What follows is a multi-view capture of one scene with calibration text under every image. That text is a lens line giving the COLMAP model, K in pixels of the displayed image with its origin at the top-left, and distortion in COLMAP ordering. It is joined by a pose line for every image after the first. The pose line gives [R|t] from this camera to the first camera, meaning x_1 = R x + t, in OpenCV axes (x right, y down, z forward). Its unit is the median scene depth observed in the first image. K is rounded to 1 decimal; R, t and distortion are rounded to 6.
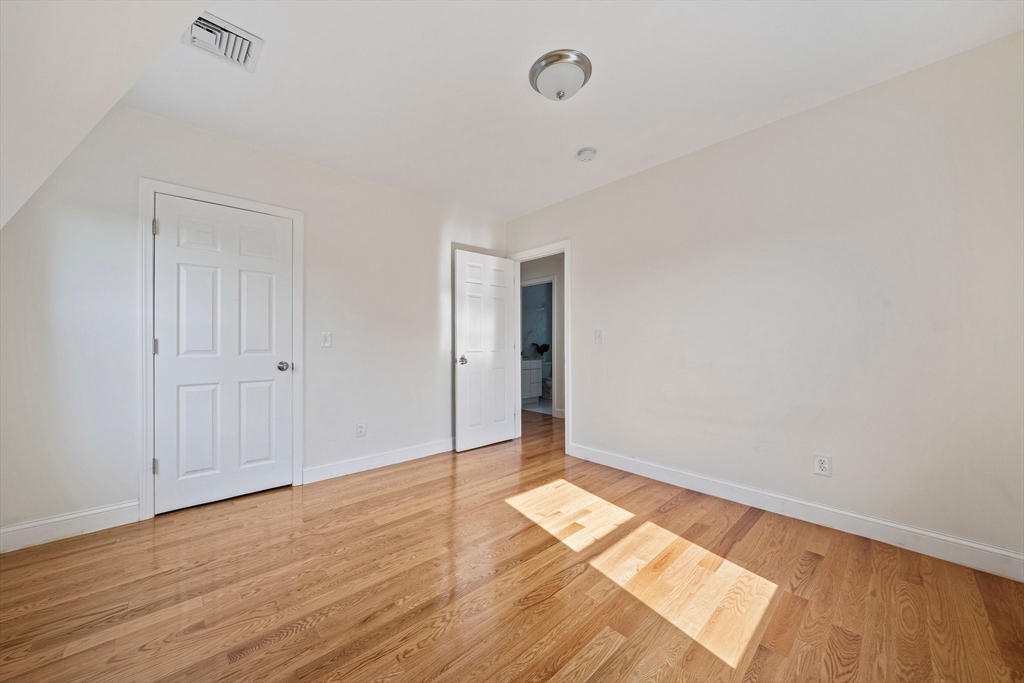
lens RADIAL K [[354.9, 0, 513.3], [0, 354.9, 341.0], [0, 0, 1]] dist [-0.004164, -0.000641]
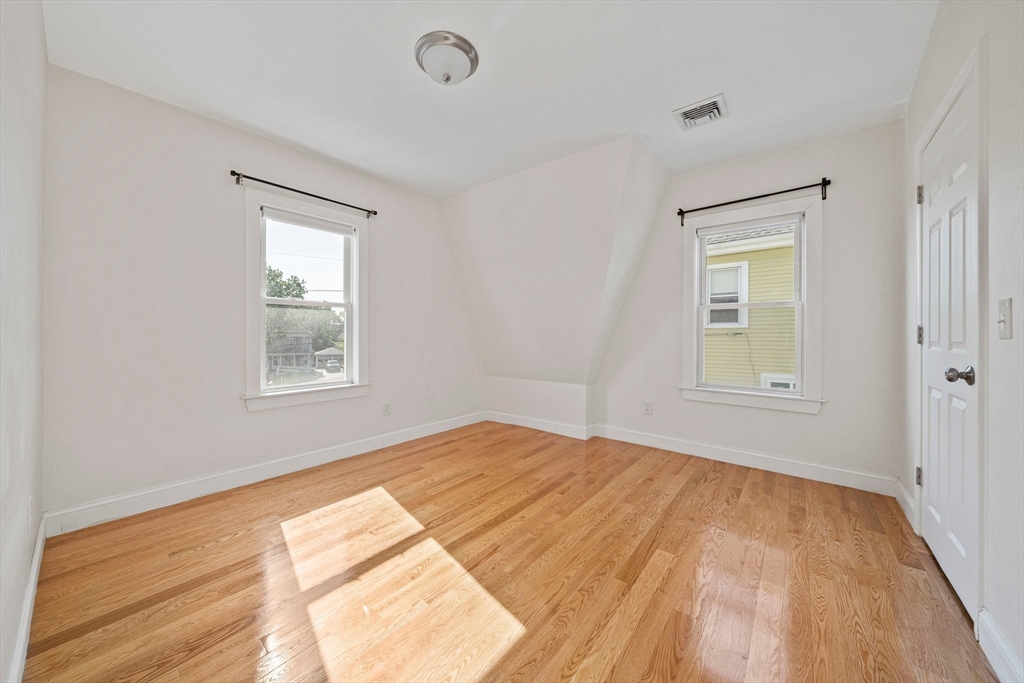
lens RADIAL K [[354.9, 0, 513.1], [0, 354.9, 335.4], [0, 0, 1]] dist [-0.004164, -0.000641]
pose [[-0.989348, -0.001768, -0.145560, 0.097787], [-0.000749, 0.999975, -0.007055, 0.024188], [0.145569, -0.006871, -0.989324, 2.106765]]
